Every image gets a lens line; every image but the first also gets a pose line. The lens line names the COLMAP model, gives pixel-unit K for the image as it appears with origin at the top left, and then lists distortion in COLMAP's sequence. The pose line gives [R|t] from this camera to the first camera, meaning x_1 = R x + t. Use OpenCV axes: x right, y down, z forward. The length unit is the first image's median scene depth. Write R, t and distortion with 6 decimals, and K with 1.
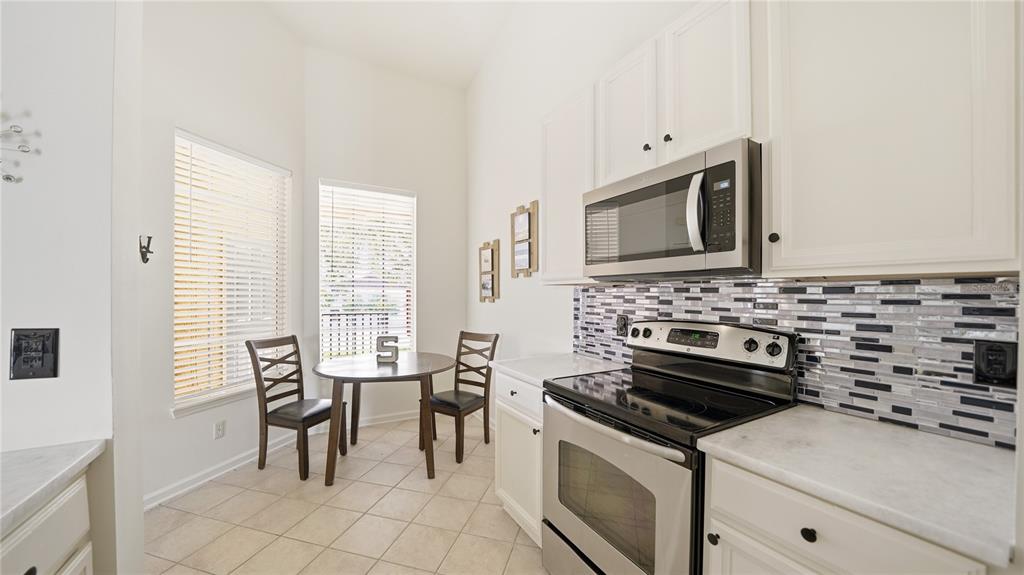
lens RADIAL K [[359.5, 0, 511.4], [0, 359.5, 298.2], [0, 0, 1]] dist [-0.000530, -0.000015]
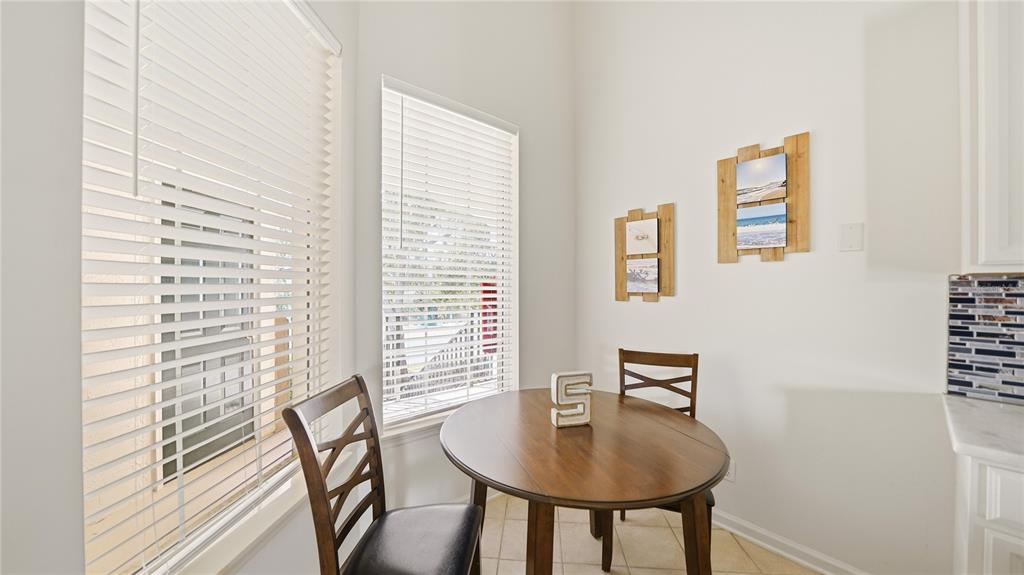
lens RADIAL K [[357.0, 0, 508.5], [0, 357.0, 288.9], [0, 0, 1]] dist [-0.008790, -0.000031]
pose [[0.982426, -0.001959, 0.186641, -0.446888], [0.003207, 0.999974, -0.006387, -0.008515], [-0.186624, 0.006873, 0.982407, 0.437285]]
